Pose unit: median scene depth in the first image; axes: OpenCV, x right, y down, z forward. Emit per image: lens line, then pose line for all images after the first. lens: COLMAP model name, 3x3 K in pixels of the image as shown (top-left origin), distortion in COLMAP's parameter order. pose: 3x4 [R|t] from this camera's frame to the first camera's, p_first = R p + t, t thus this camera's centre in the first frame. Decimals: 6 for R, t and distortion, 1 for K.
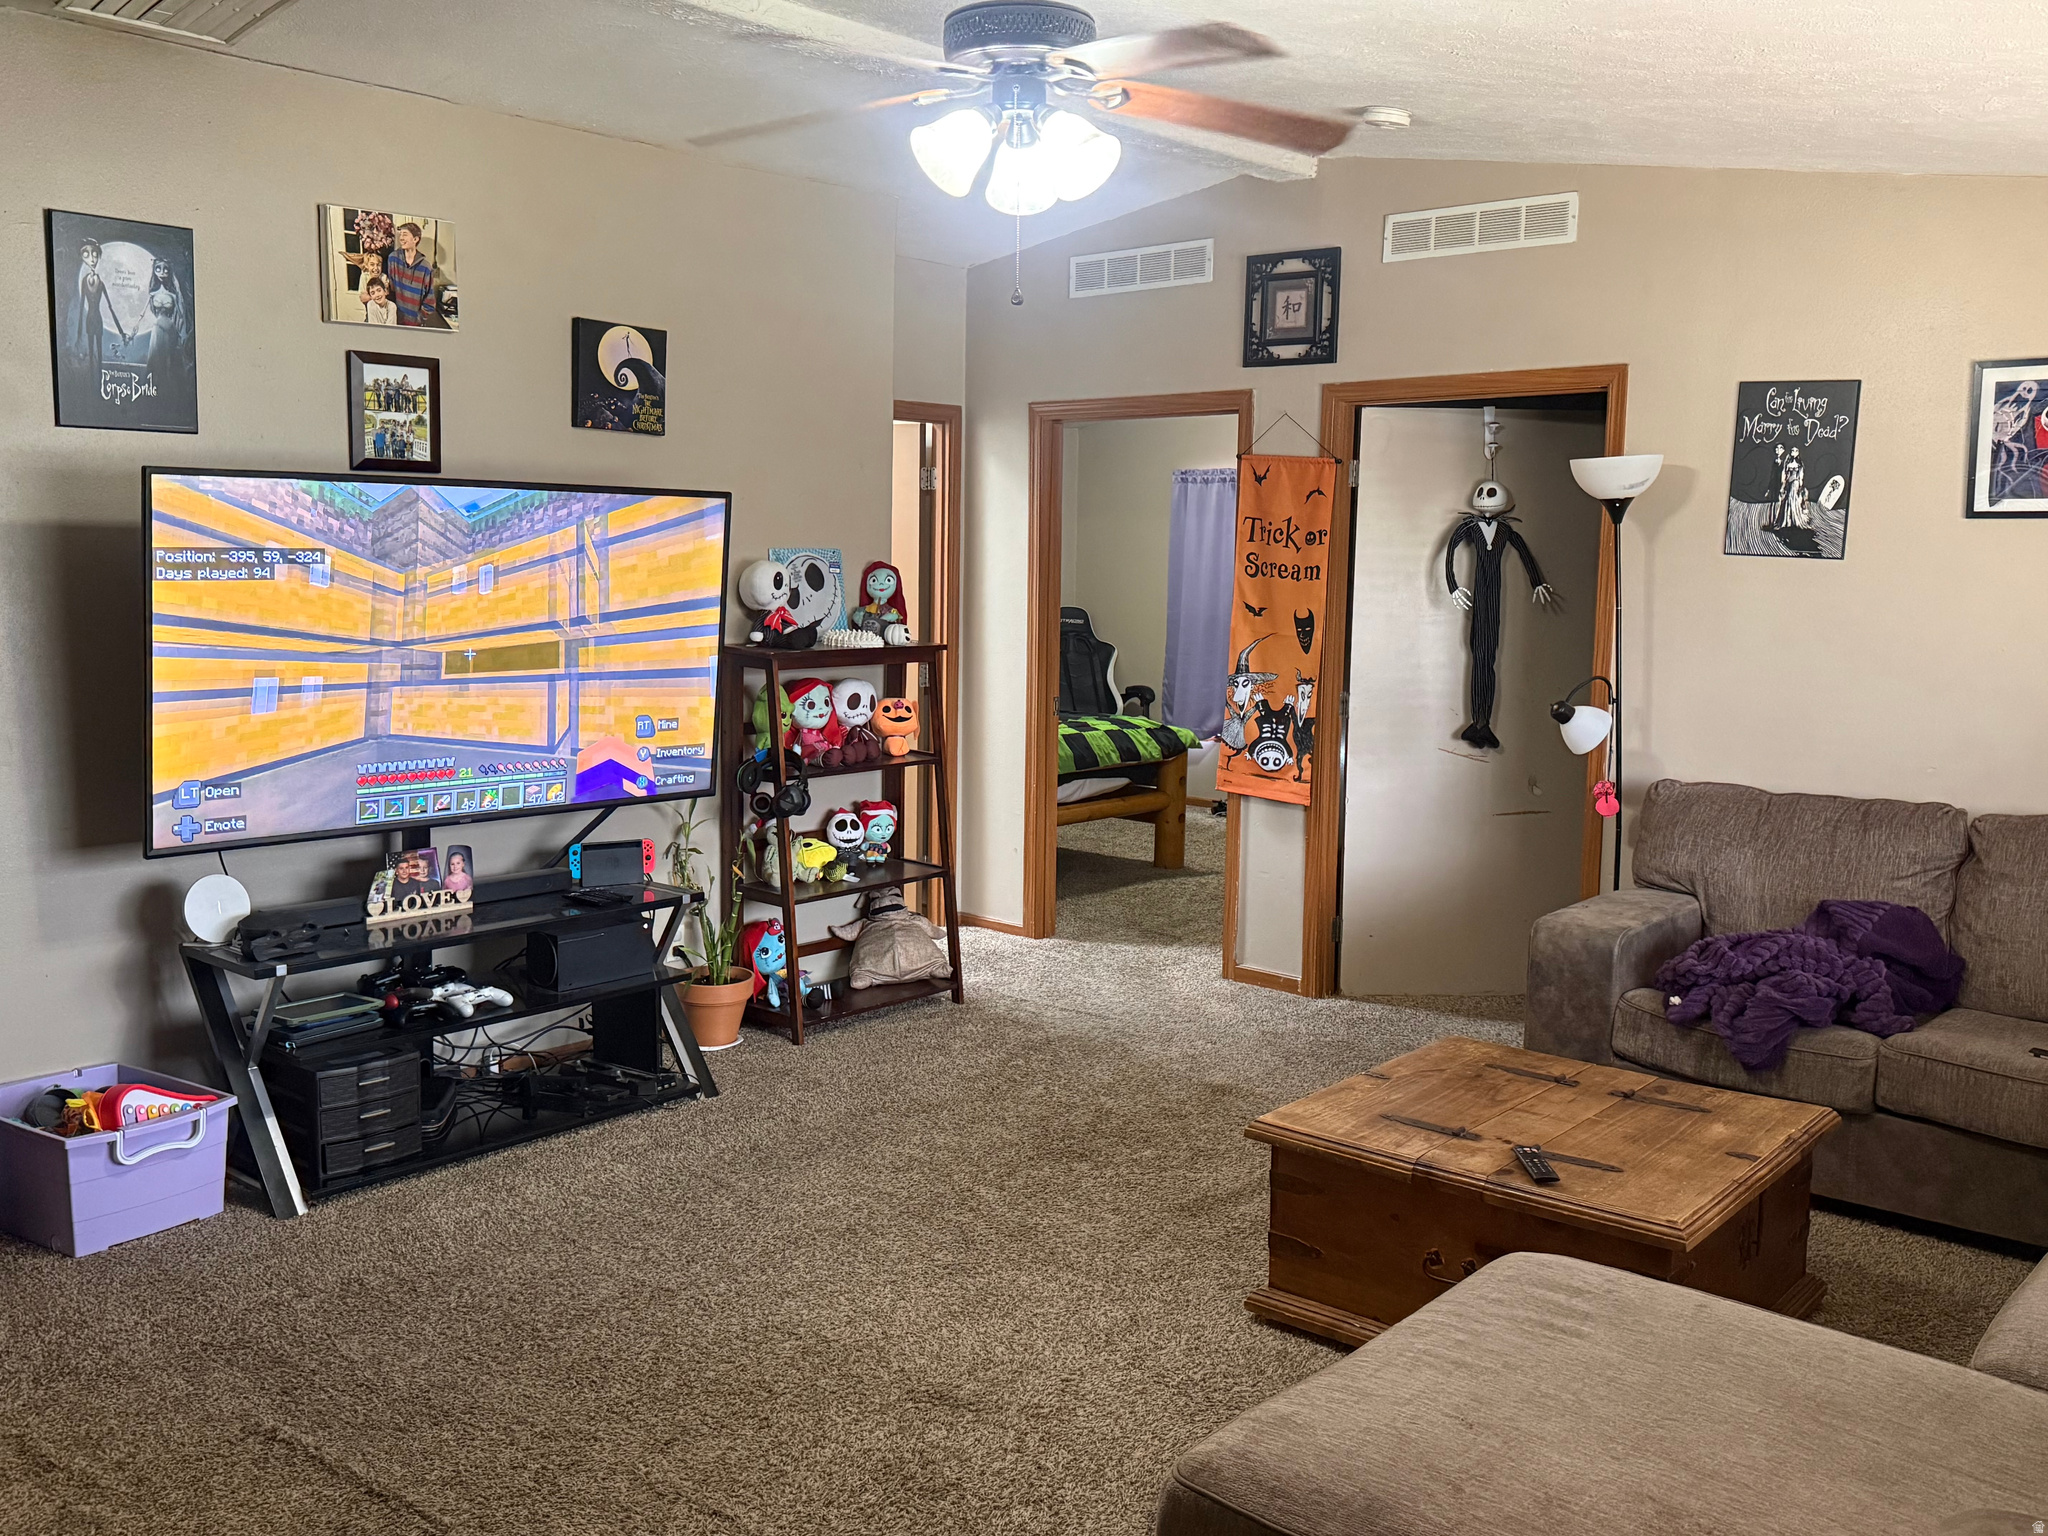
lens RADIAL K [[1794.0, 0, 1018.9], [0, 1794.0, 753.2], [0, 0, 1]] dist [0.199774, -0.433313]
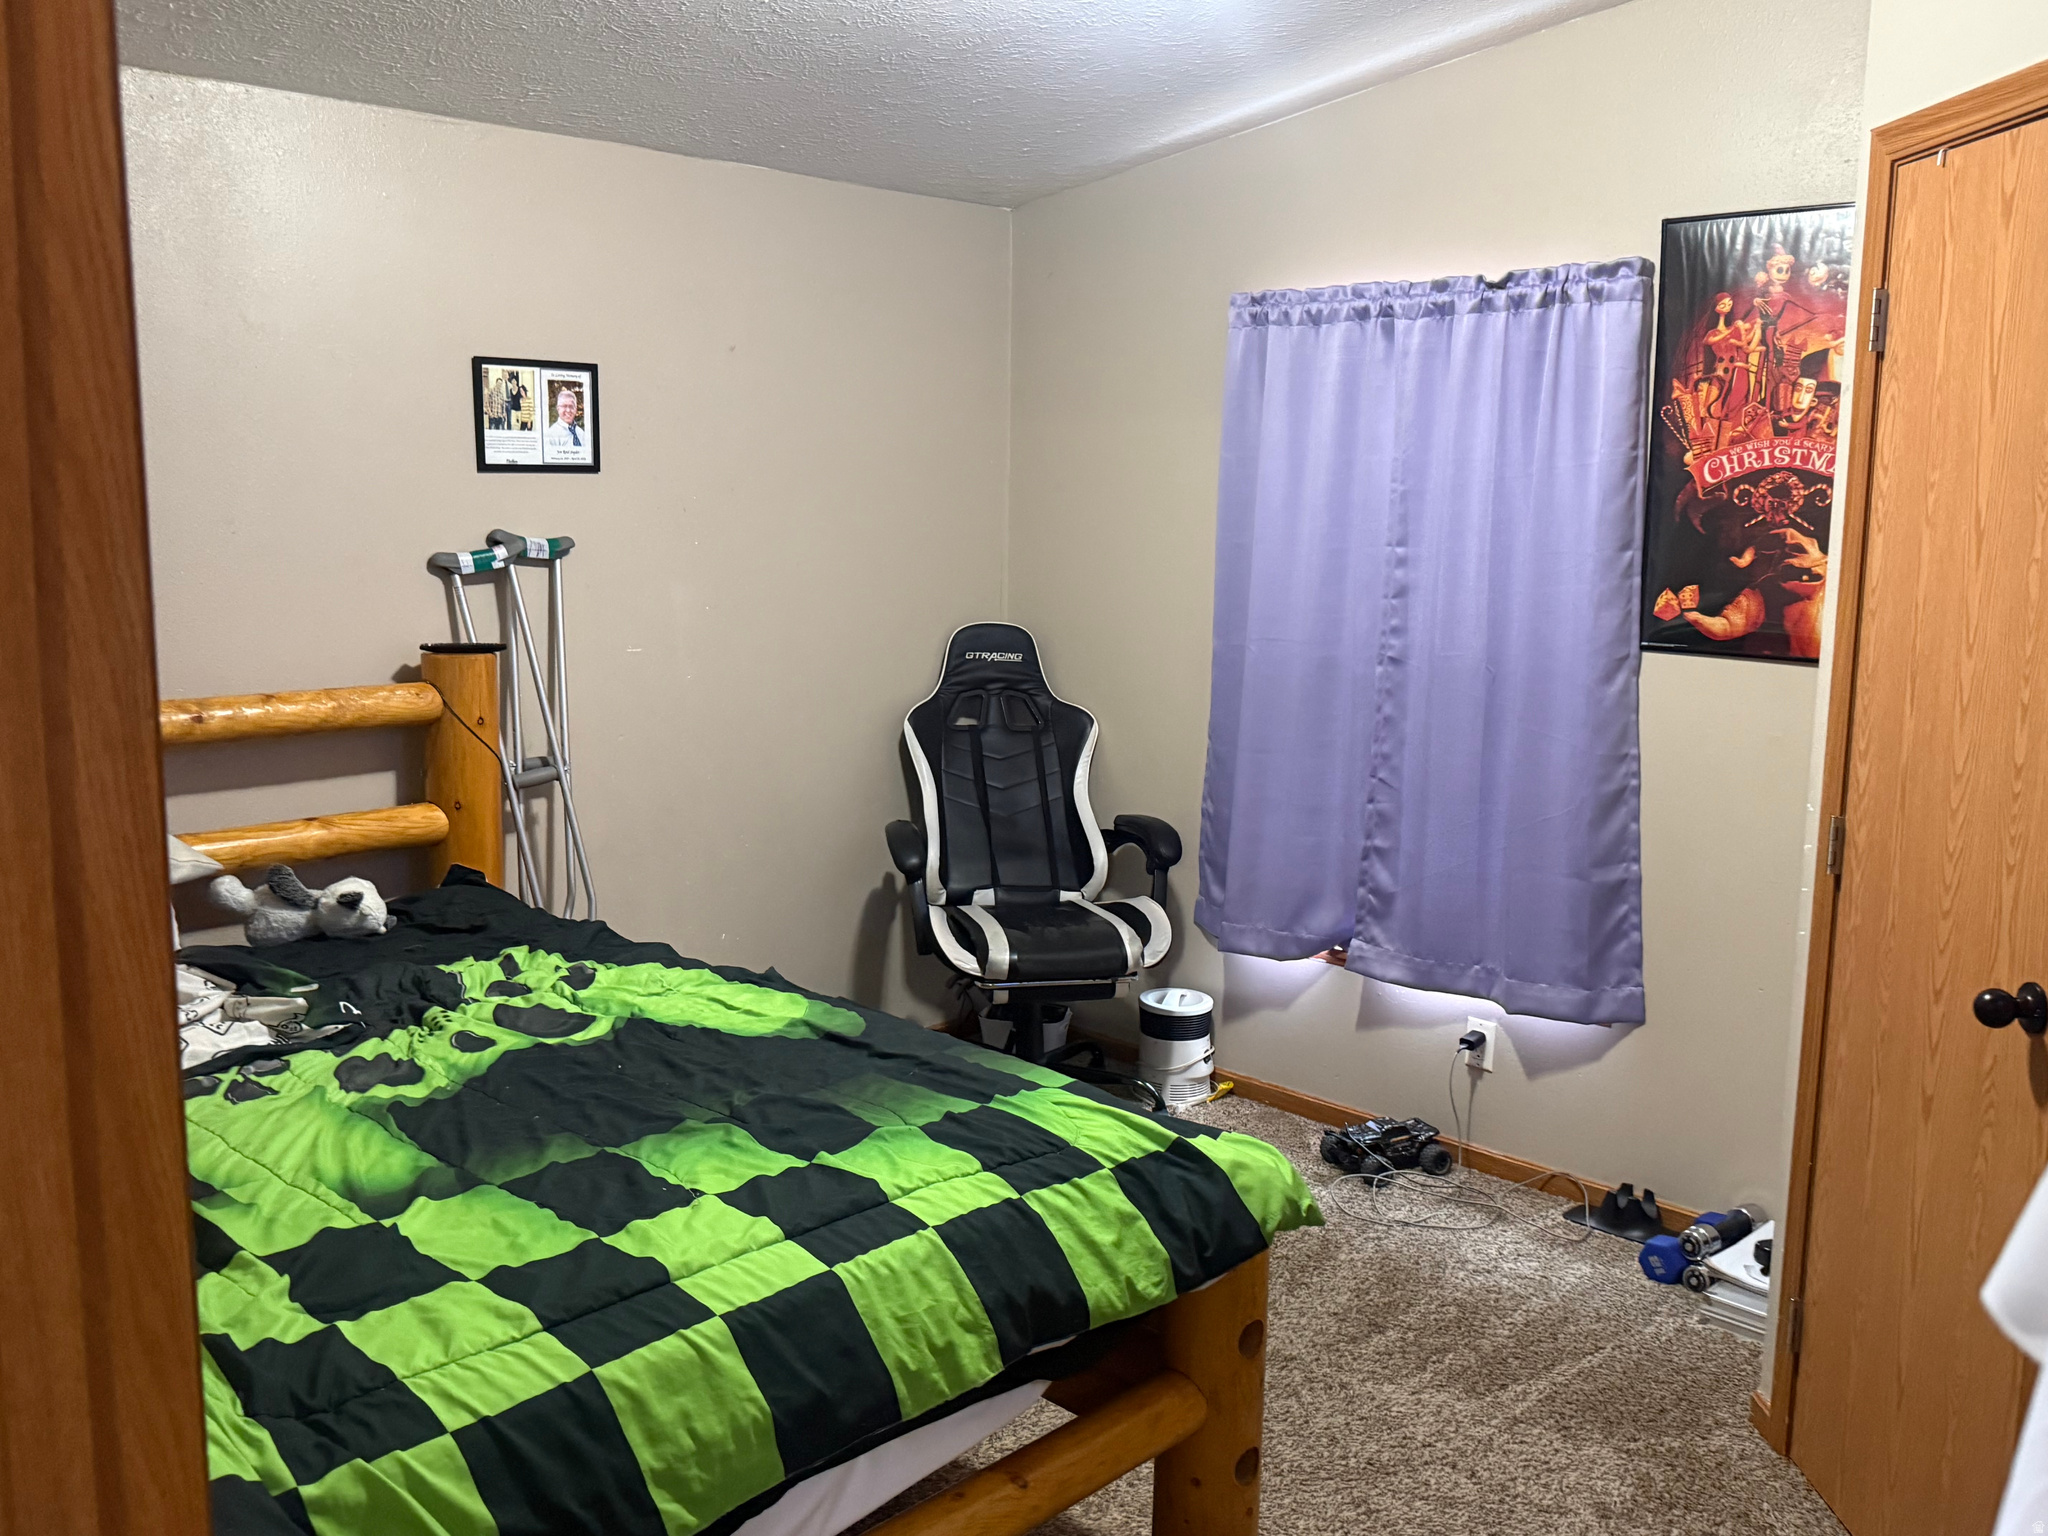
lens RADIAL K [[1794.0, 0, 1018.9], [0, 1794.0, 753.2], [0, 0, 1]] dist [0.199774, -0.433313]
pose [[0.999403, 0.006289, -0.033980, 0.064371], [-0.005026, 0.999298, 0.037131, -0.085083], [0.034190, -0.036938, 0.998732, 0.722502]]
